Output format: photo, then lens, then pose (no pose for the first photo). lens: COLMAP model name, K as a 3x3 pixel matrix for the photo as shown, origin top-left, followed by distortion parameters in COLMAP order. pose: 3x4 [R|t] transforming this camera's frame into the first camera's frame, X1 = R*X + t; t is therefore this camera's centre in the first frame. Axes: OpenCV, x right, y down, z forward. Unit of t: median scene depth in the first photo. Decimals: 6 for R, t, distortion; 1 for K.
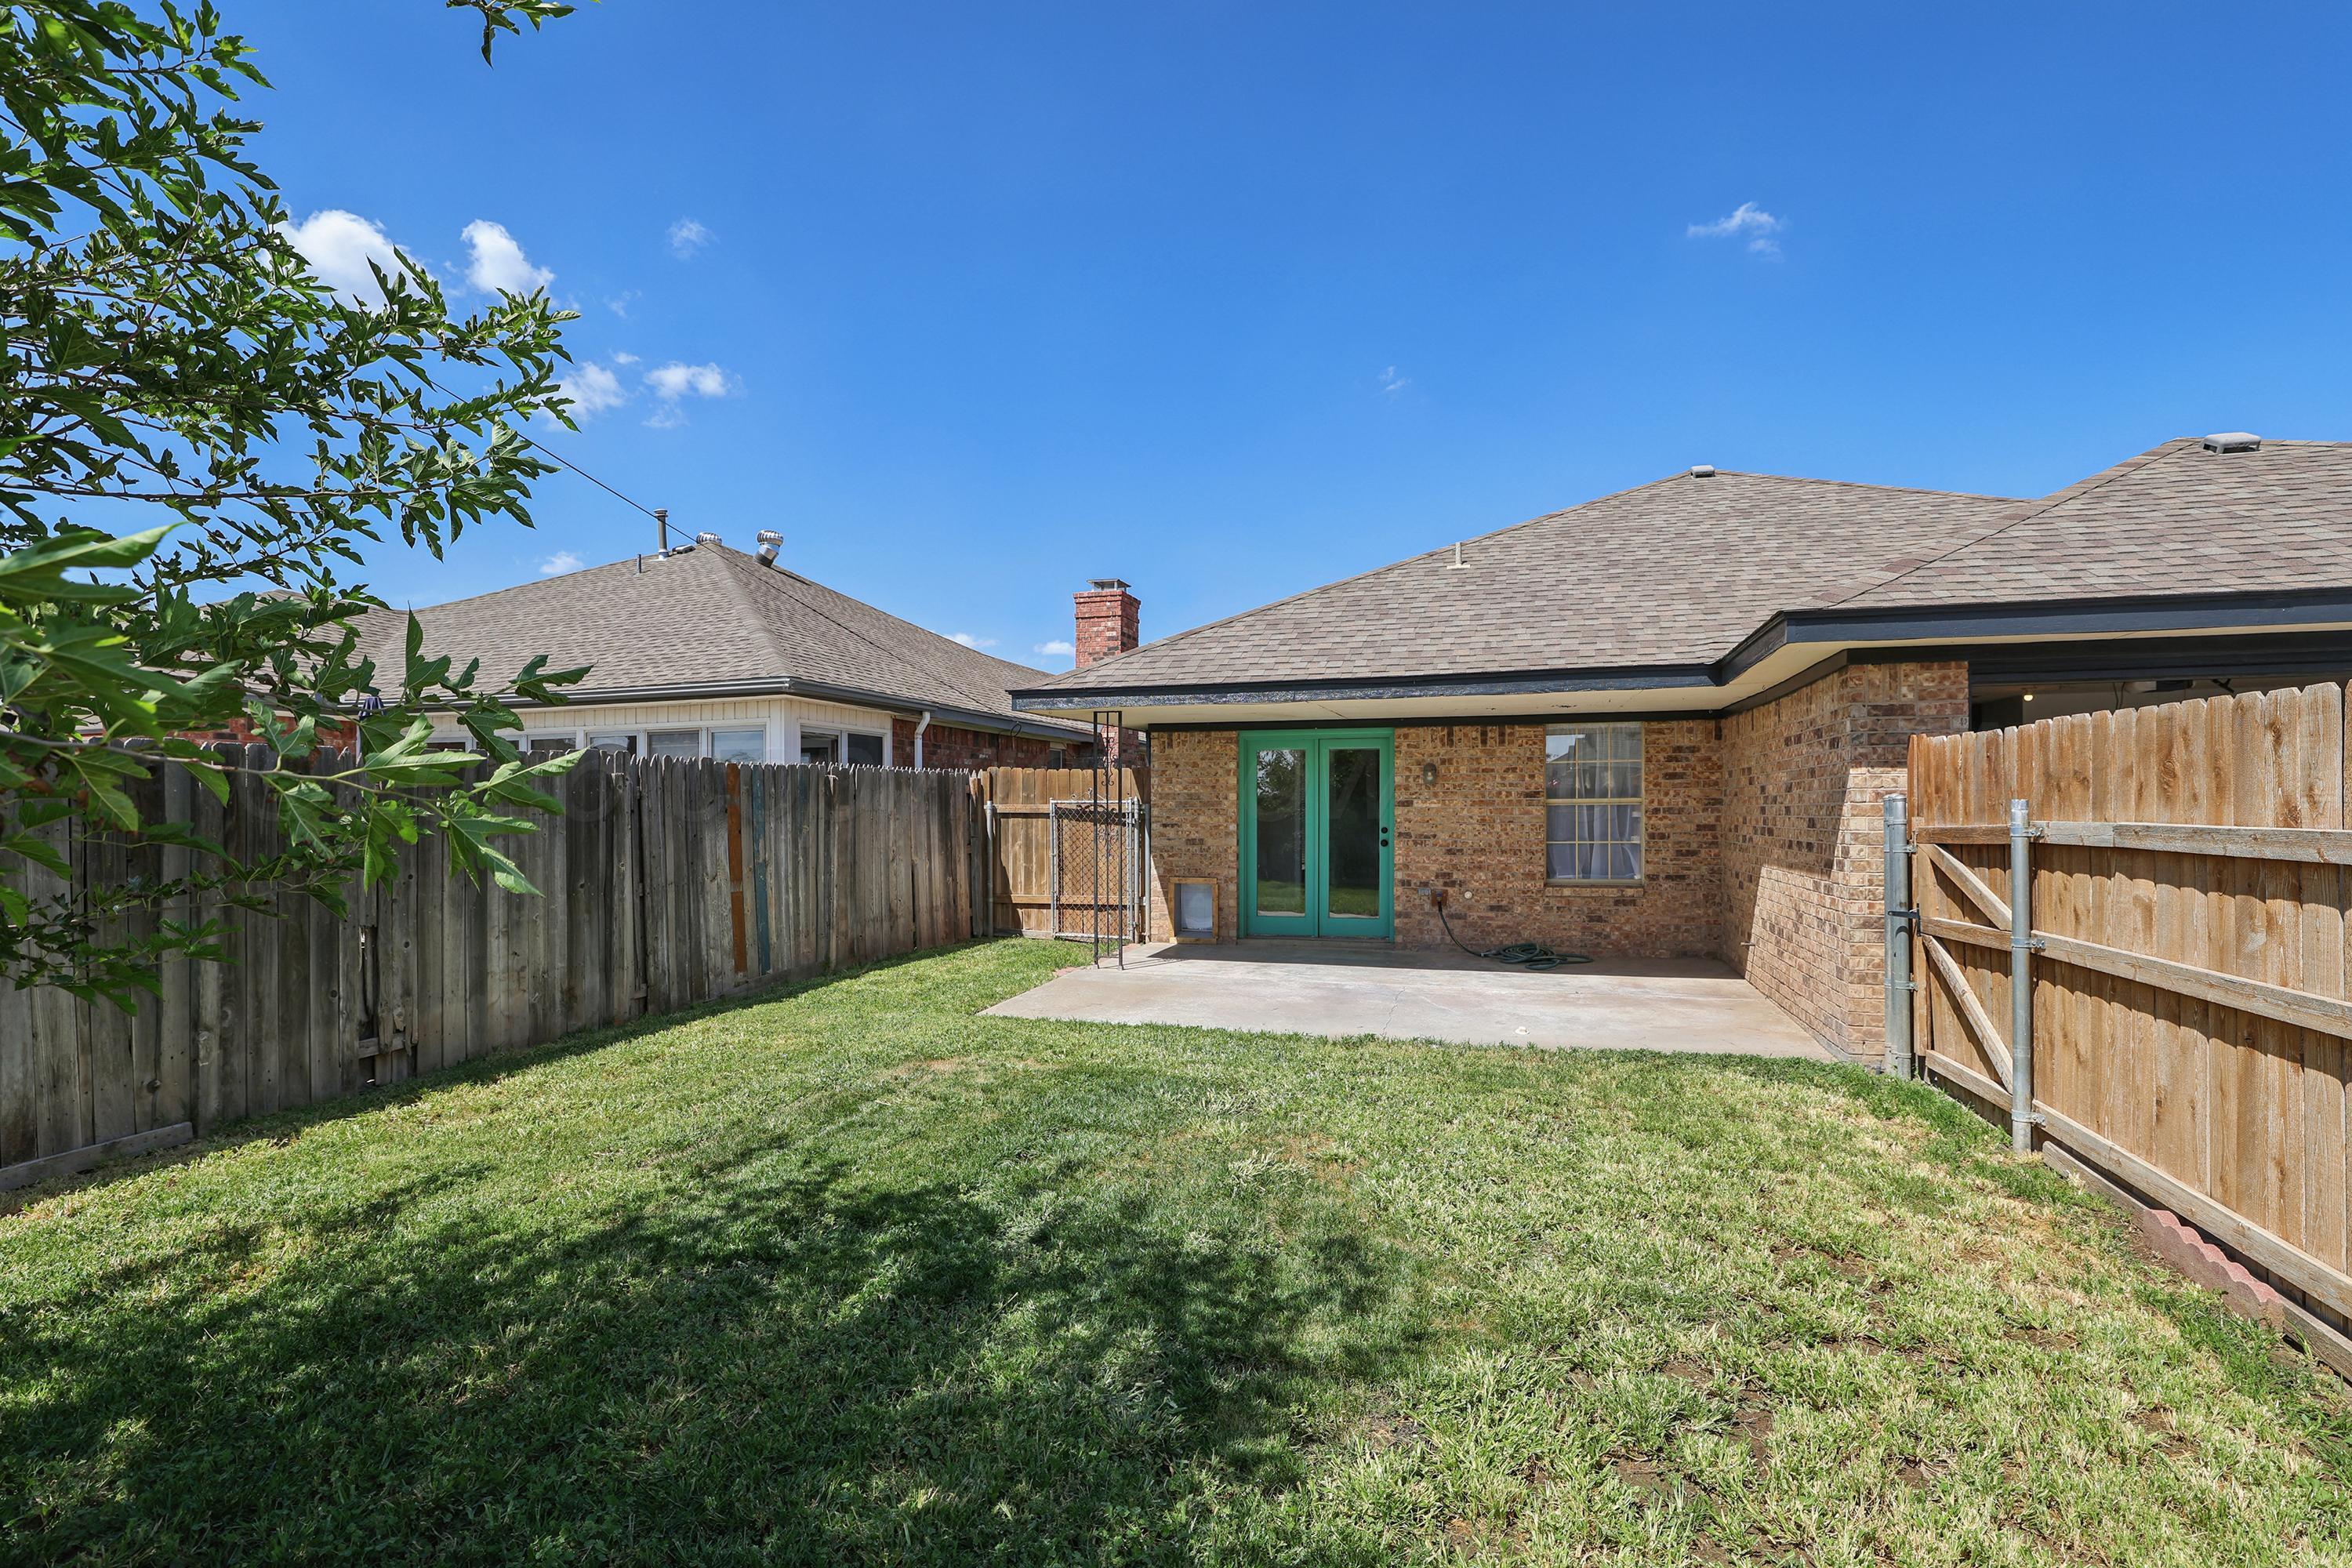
lens RADIAL K [[1078.1, 0, 1184.6], [0, 1078.1, 799.1], [0, 0, 1]] dist [-0.004167, 0.001454]
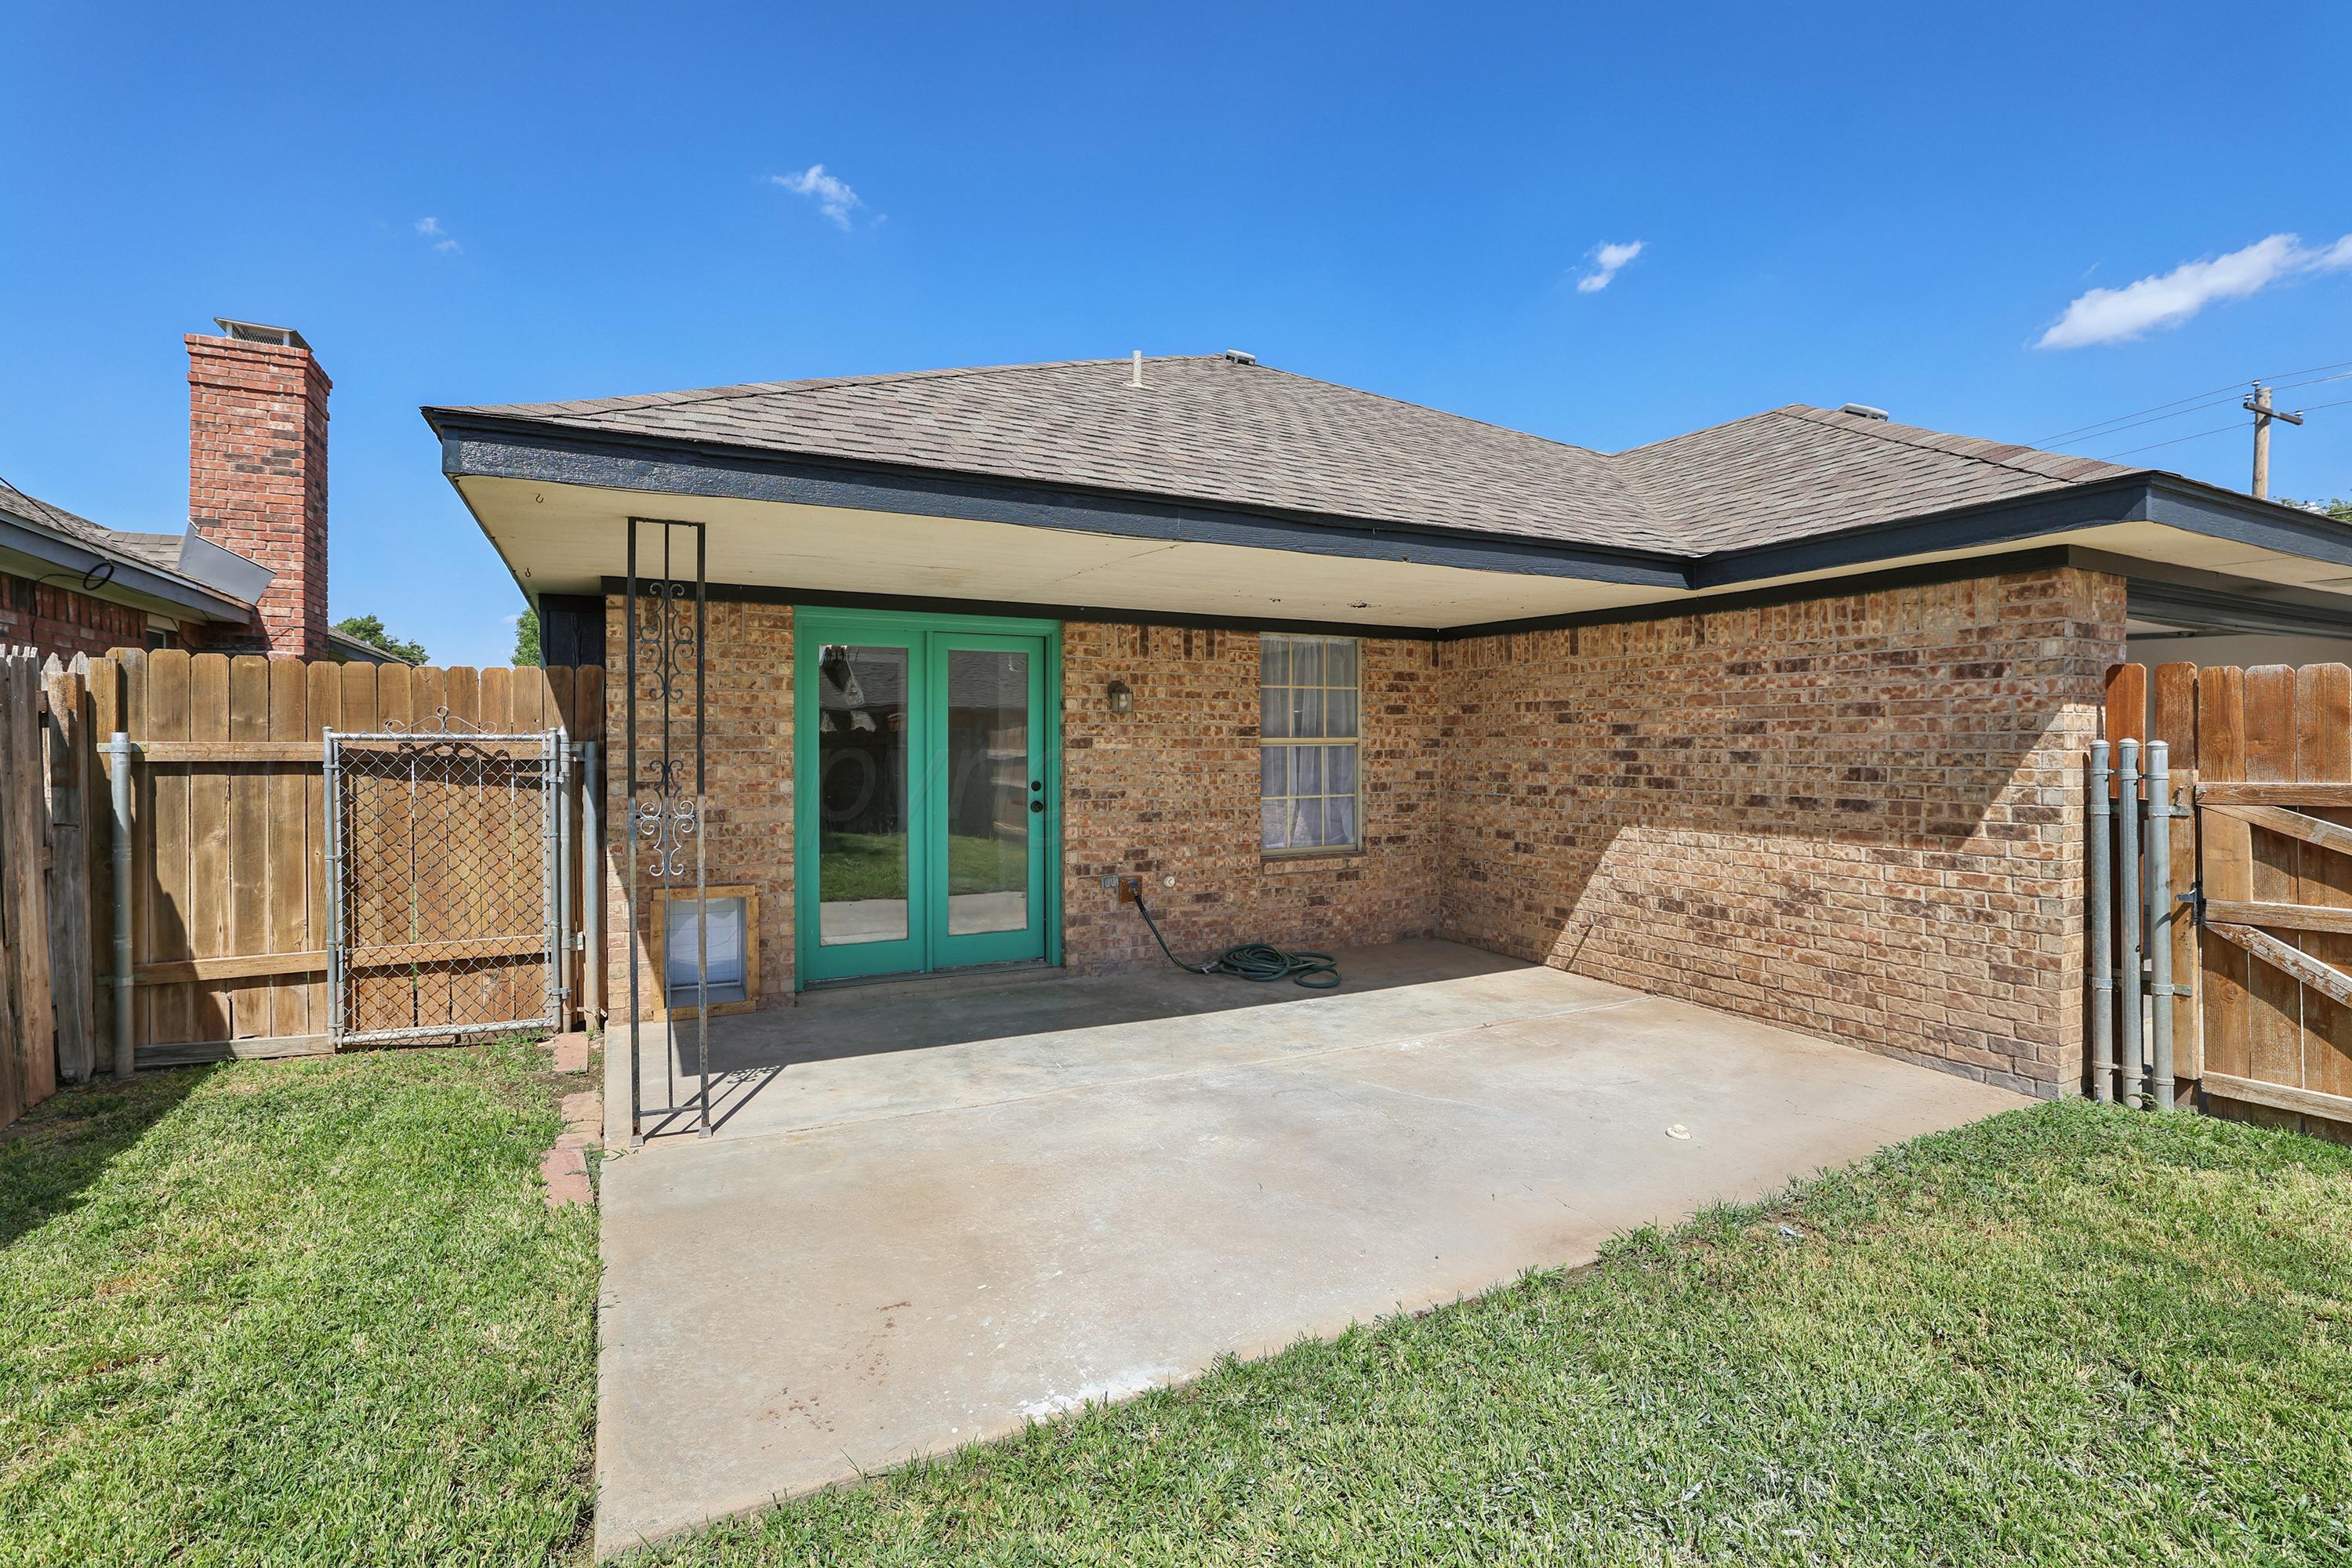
lens RADIAL K [[1078.1, 0, 1164.0], [0, 1078.1, 766.6], [0, 0, 1]] dist [-0.004167, 0.001454]
pose [[0.737518, -0.011285, 0.675234, -0.186525], [-0.008475, 0.999627, 0.025964, 0.000835], [-0.675275, -0.024872, 0.737147, 0.510143]]
